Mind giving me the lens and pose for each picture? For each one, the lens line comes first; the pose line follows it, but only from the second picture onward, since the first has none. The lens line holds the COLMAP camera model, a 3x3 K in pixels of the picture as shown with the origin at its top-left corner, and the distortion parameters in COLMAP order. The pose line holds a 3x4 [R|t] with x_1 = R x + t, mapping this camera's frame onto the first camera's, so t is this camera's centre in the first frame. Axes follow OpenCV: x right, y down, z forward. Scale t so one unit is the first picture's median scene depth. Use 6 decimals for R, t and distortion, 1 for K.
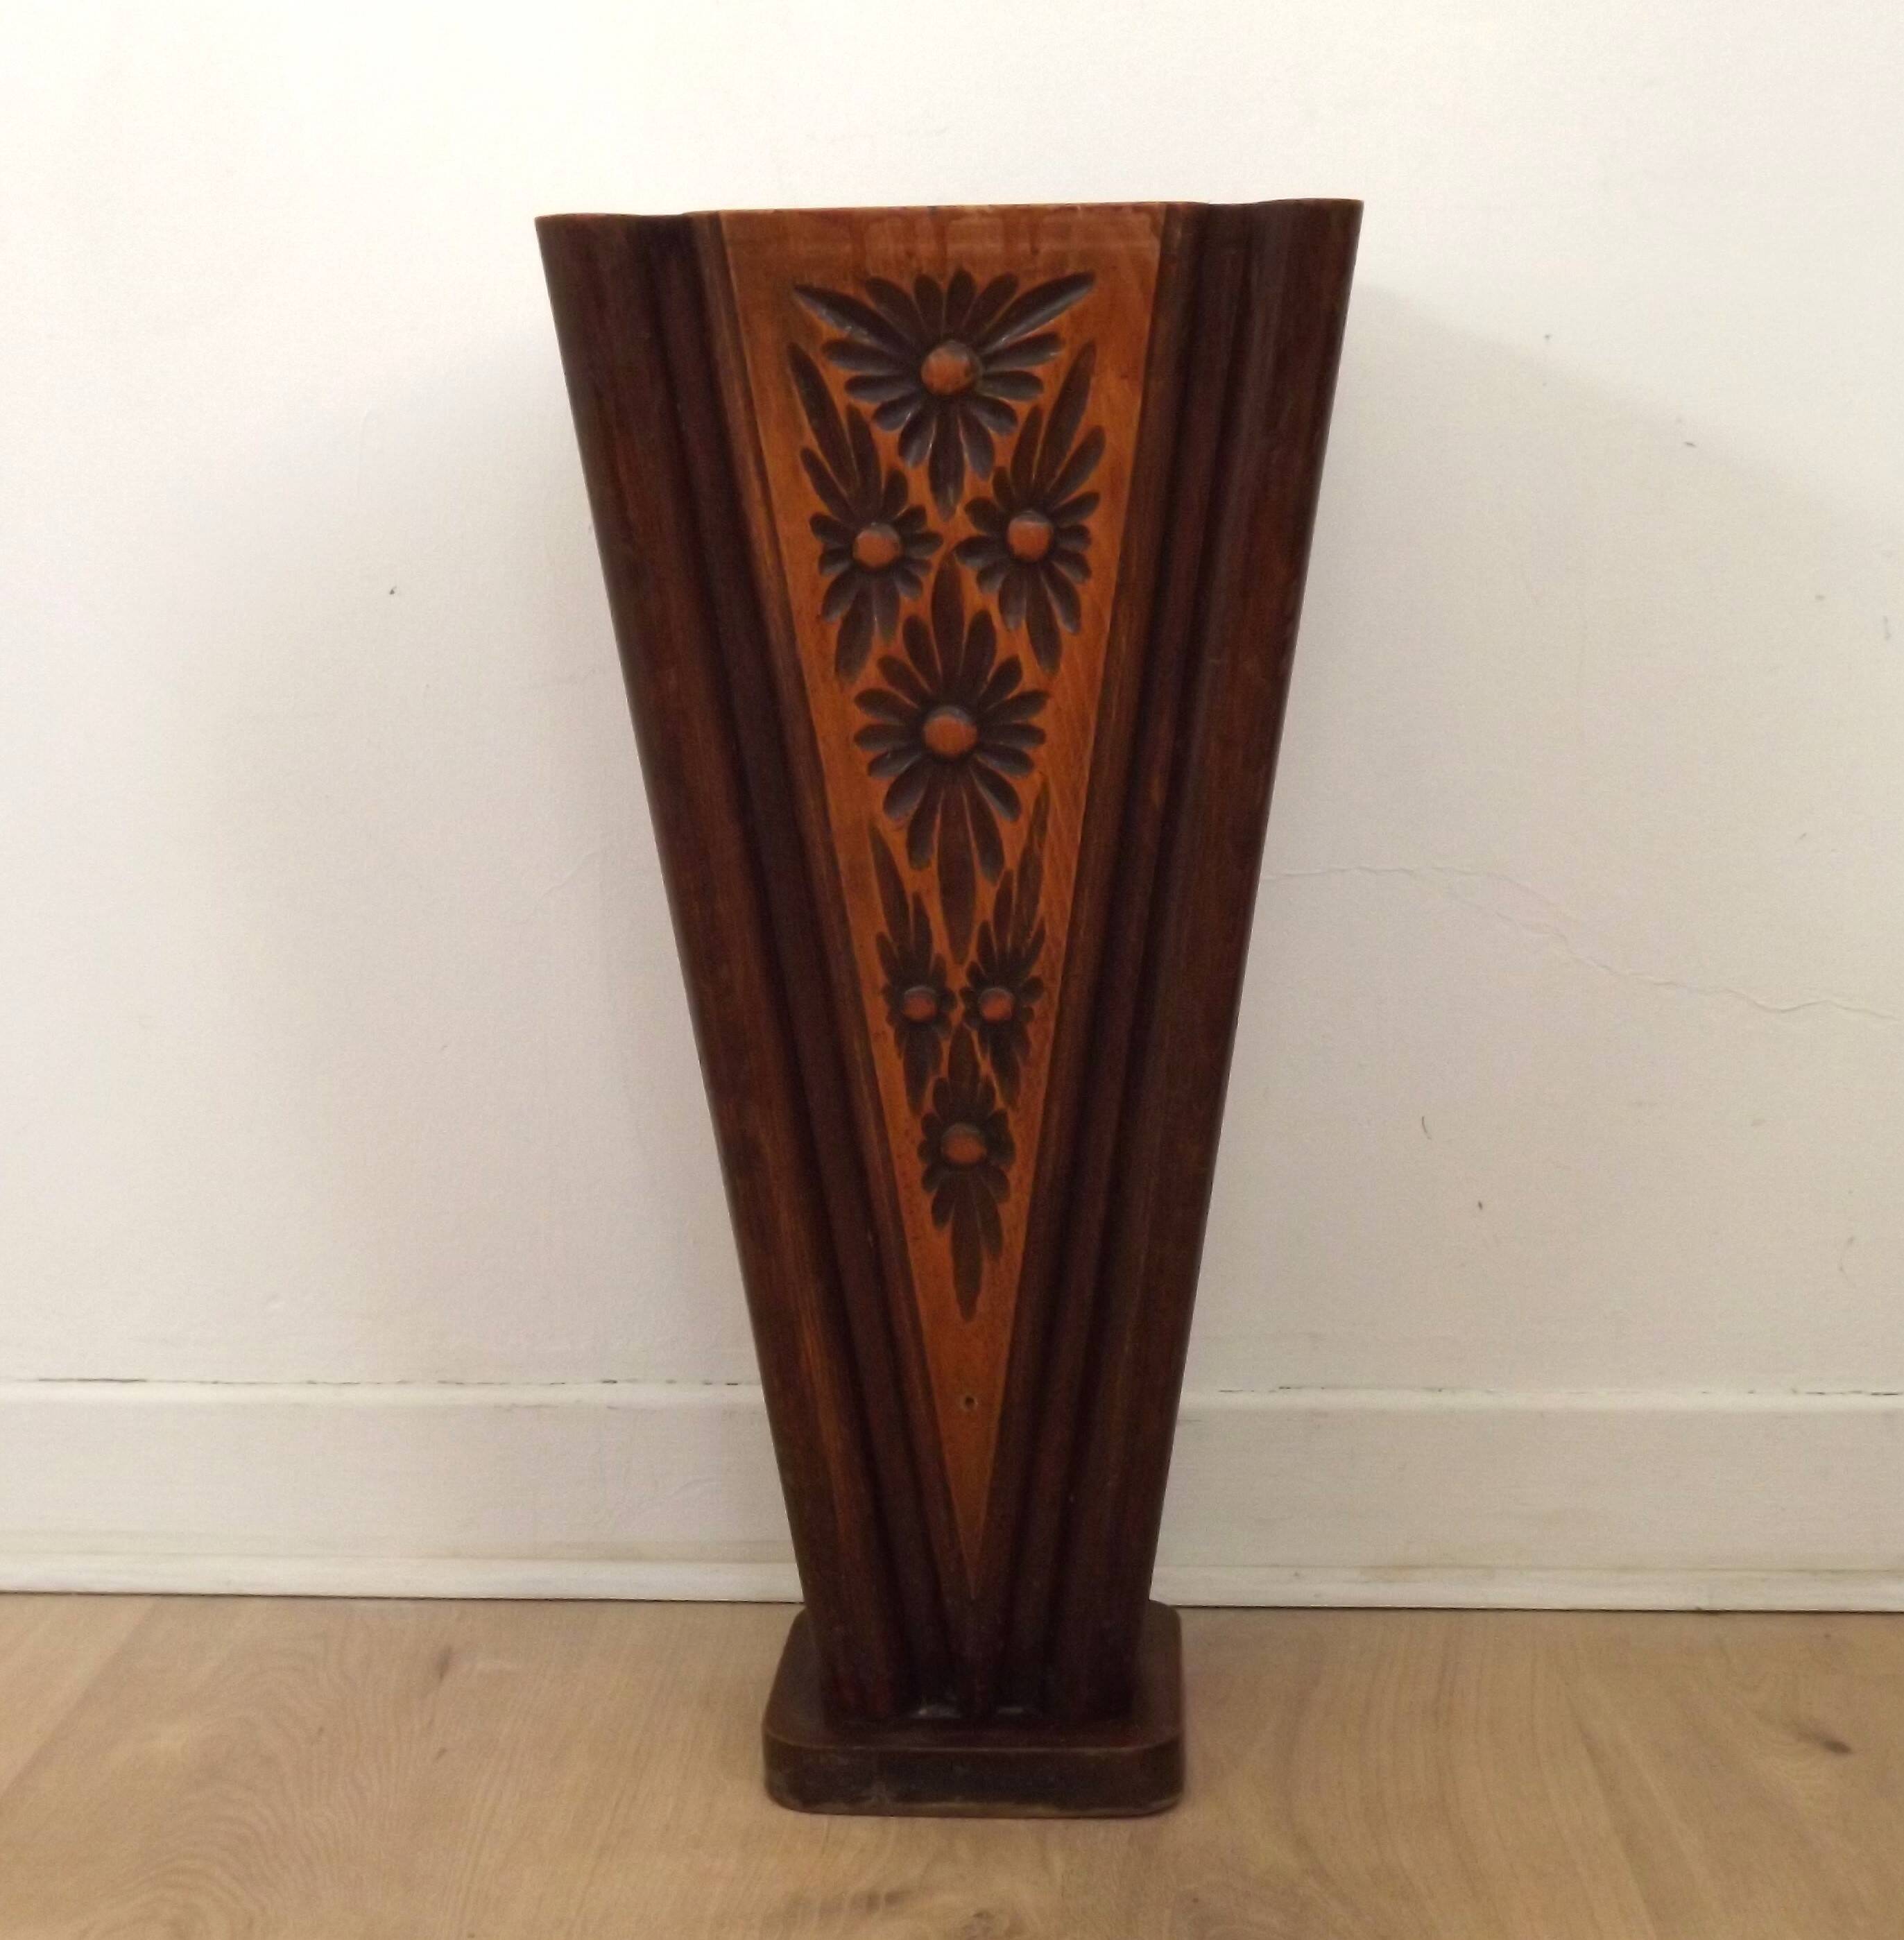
lens RADIAL K [[3131.3, 0, 942.4], [0, 3131.3, 1007.4], [0, 0, 1]] dist [0.031986, 0.000000]
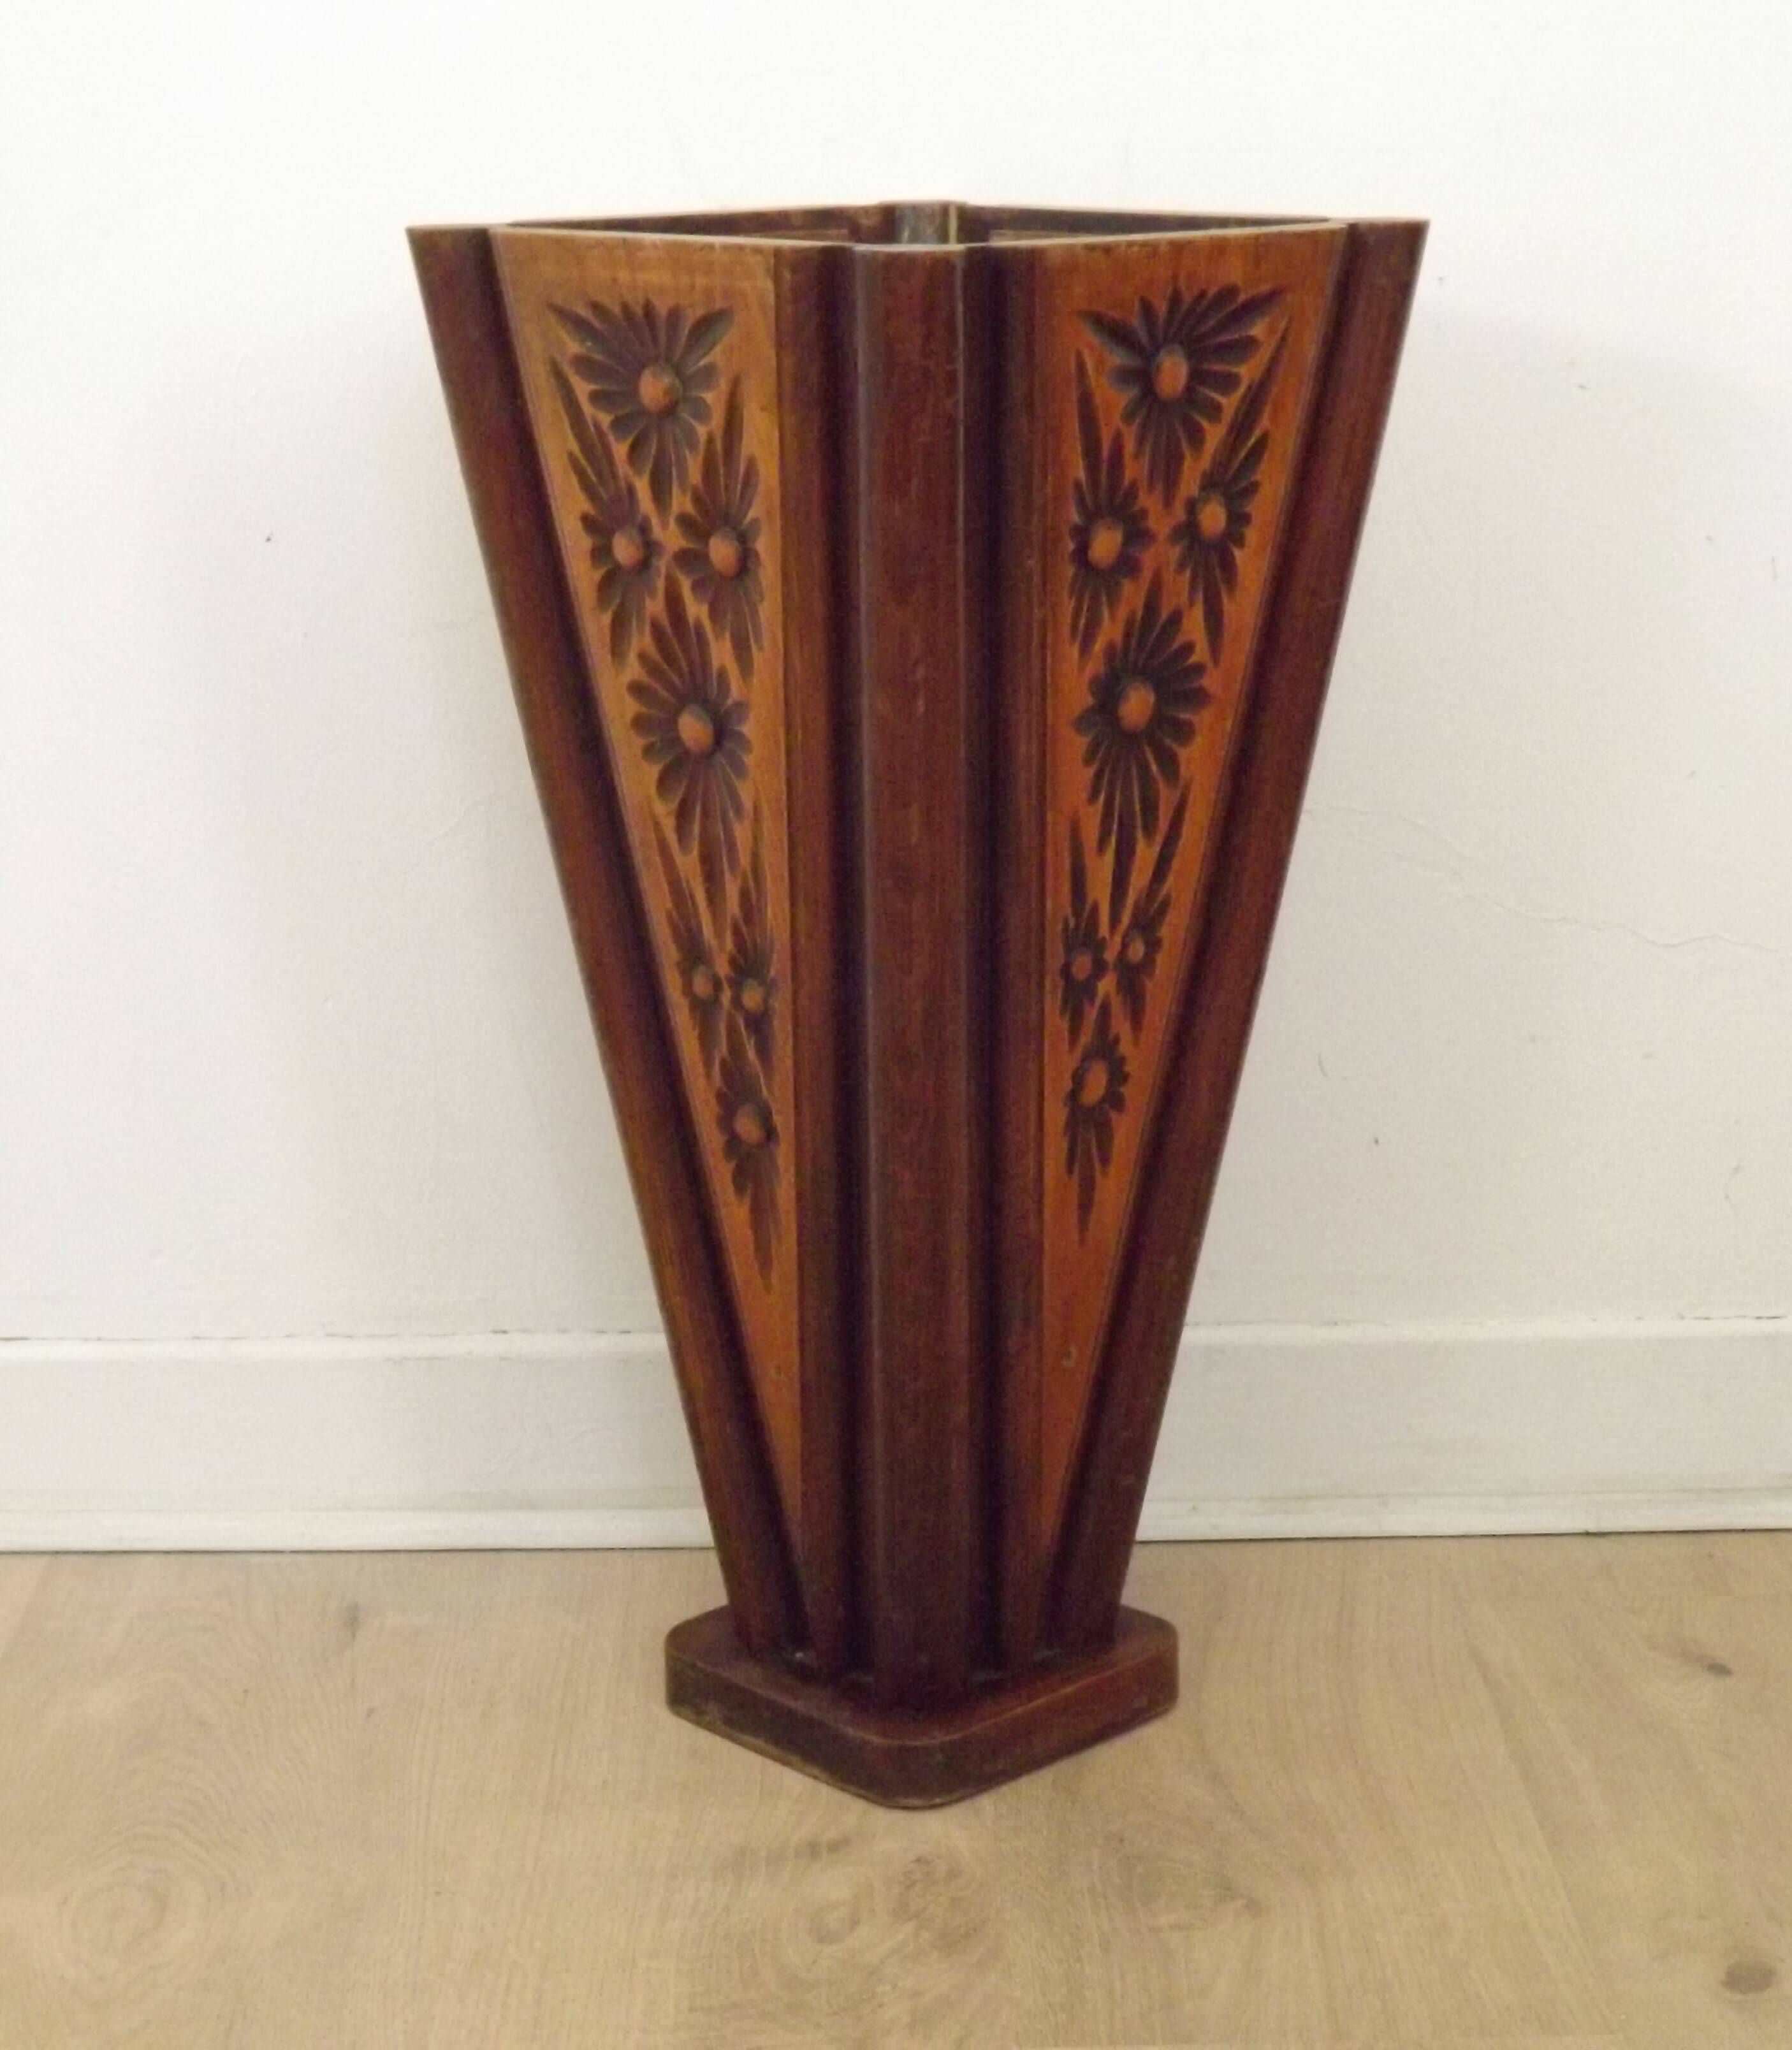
lens RADIAL K [[3685.1, 0, 880.8], [0, 3685.1, 1045.2], [0, 0, 1]] dist [-0.055717, 0.000000]
pose [[0.998298, -0.017368, 0.055669, -0.059611], [0.012771, 0.996559, 0.081899, -0.077355], [-0.056900, -0.081049, 0.995085, -0.185881]]
